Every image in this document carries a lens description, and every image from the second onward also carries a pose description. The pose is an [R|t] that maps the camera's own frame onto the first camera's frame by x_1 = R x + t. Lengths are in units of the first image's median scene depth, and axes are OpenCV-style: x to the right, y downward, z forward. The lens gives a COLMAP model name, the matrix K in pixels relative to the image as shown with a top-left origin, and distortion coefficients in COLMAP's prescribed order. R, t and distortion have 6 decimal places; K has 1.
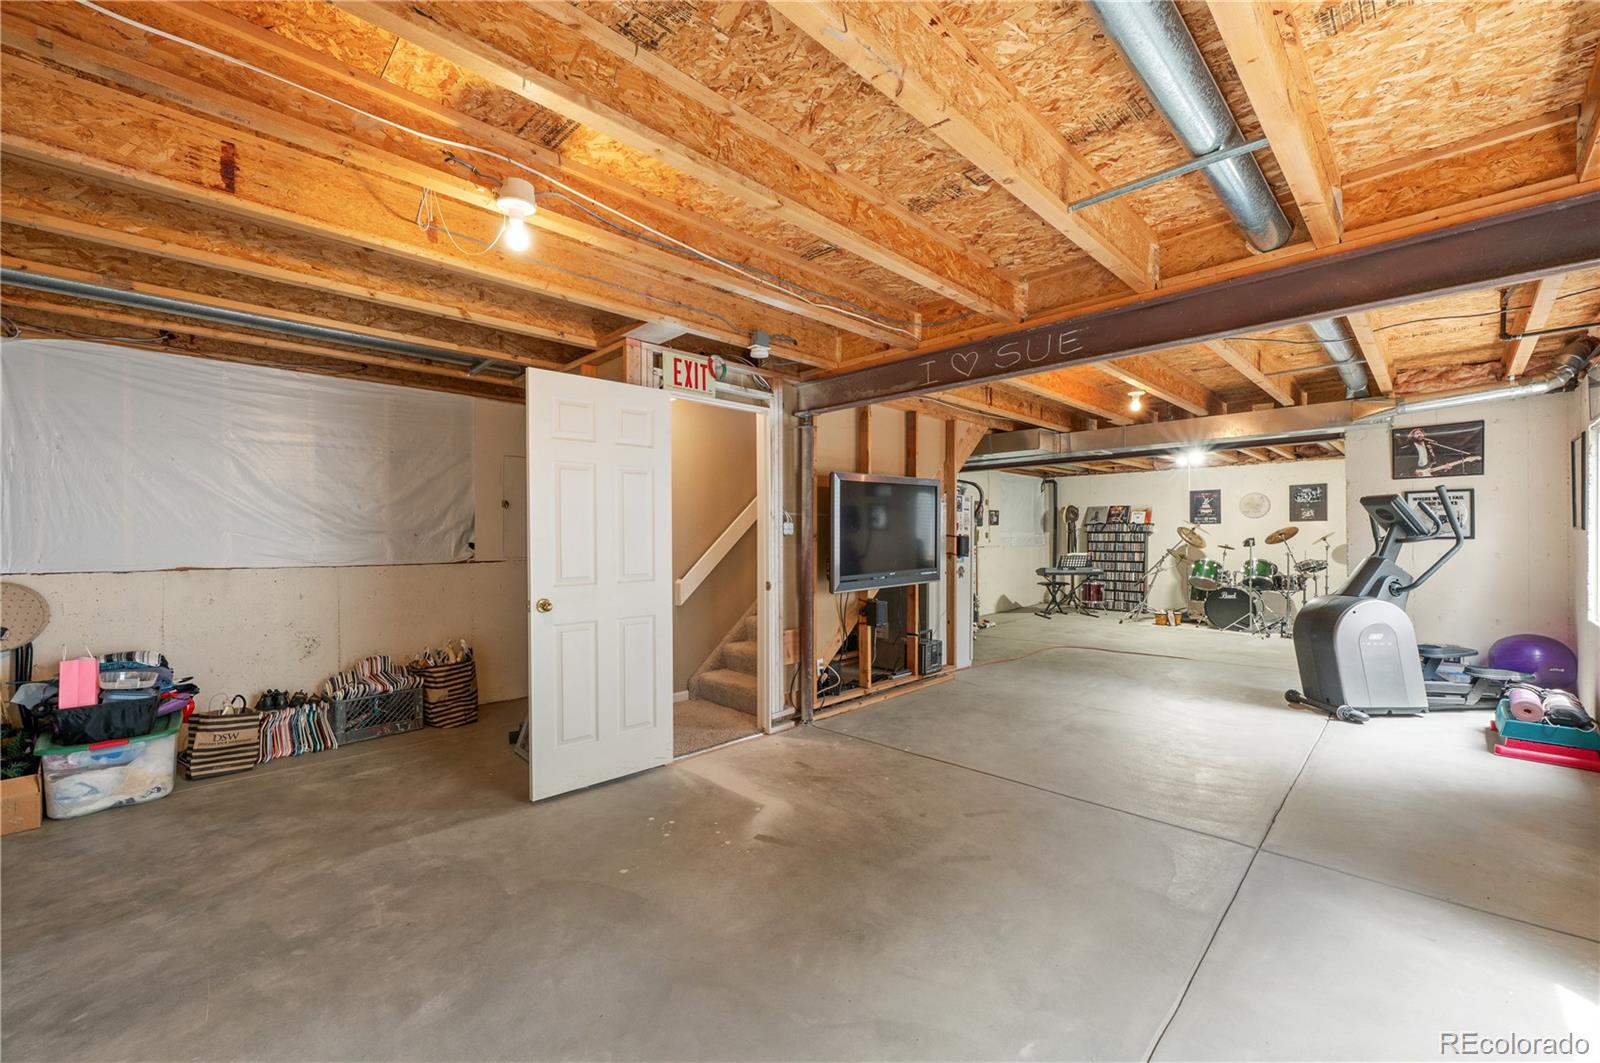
lens RADIAL K [[637.0, 0, 803.4], [0, 637.0, 534.7], [0, 0, 1]] dist [-0.003345, 0.000278]
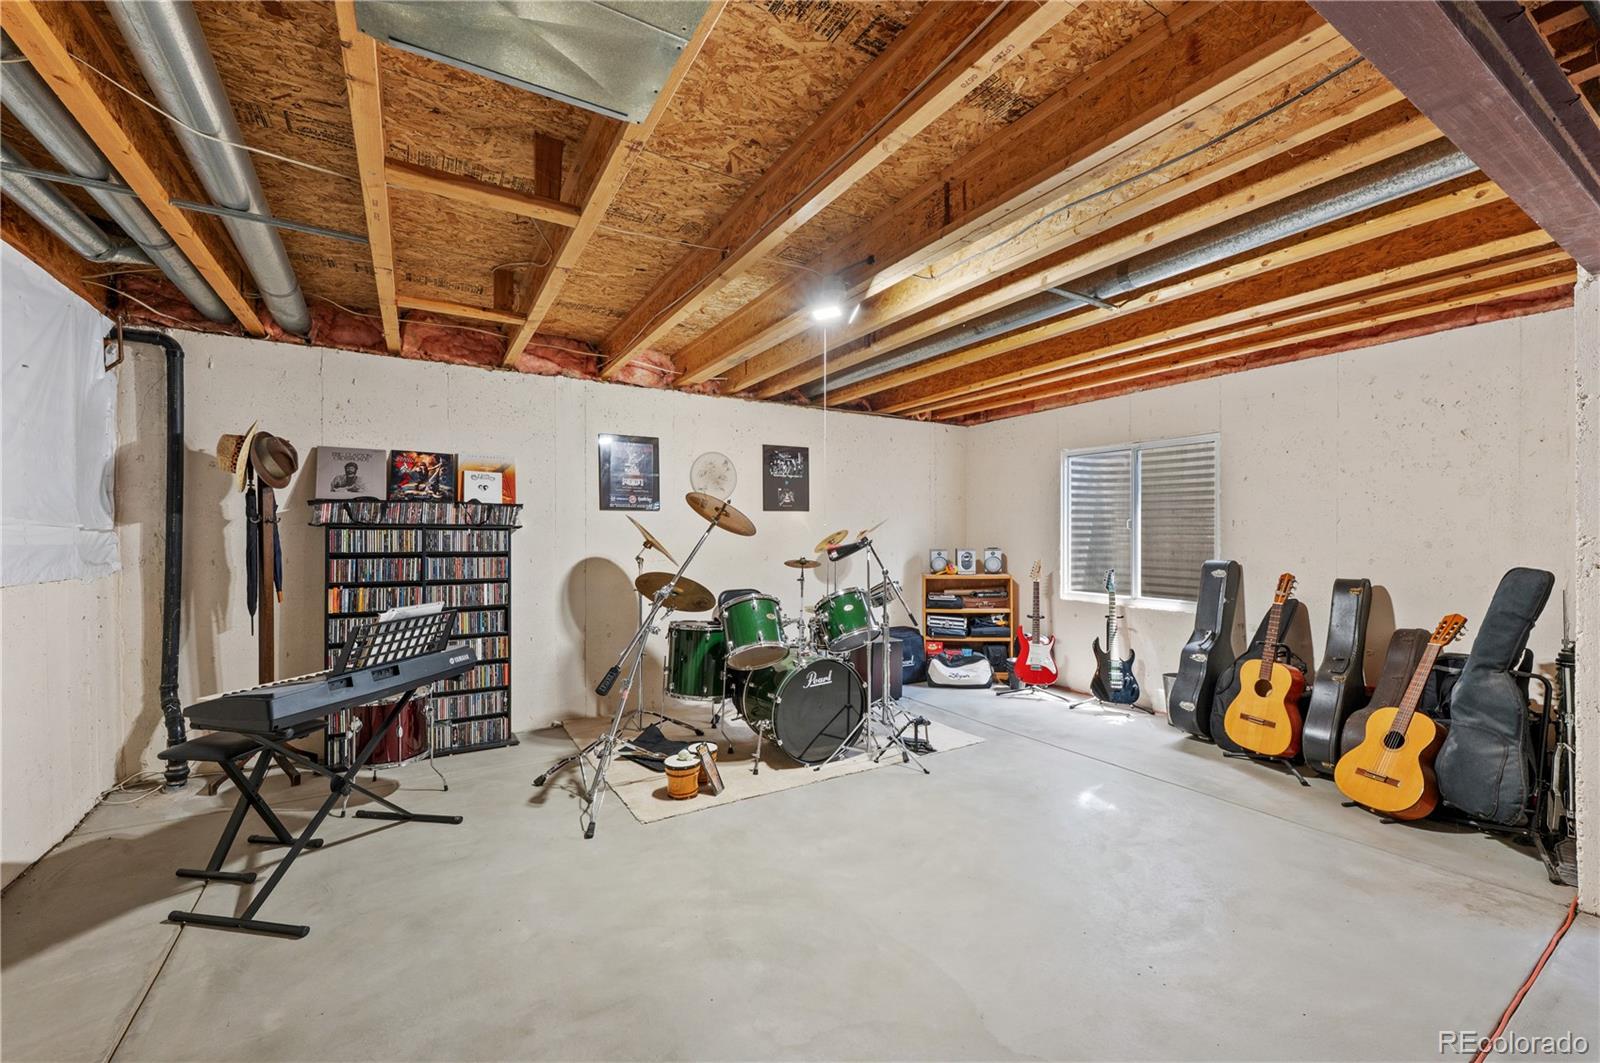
lens RADIAL K [[637.0, 0, 792.9], [0, 637.0, 535.0], [0, 0, 1]] dist [-0.003345, 0.000278]
pose [[0.234057, 0.002062, 0.972221, 0.207522], [-0.002216, 0.999996, -0.001588, 0.000997], [-0.972220, -0.001783, 0.234061, 0.740925]]
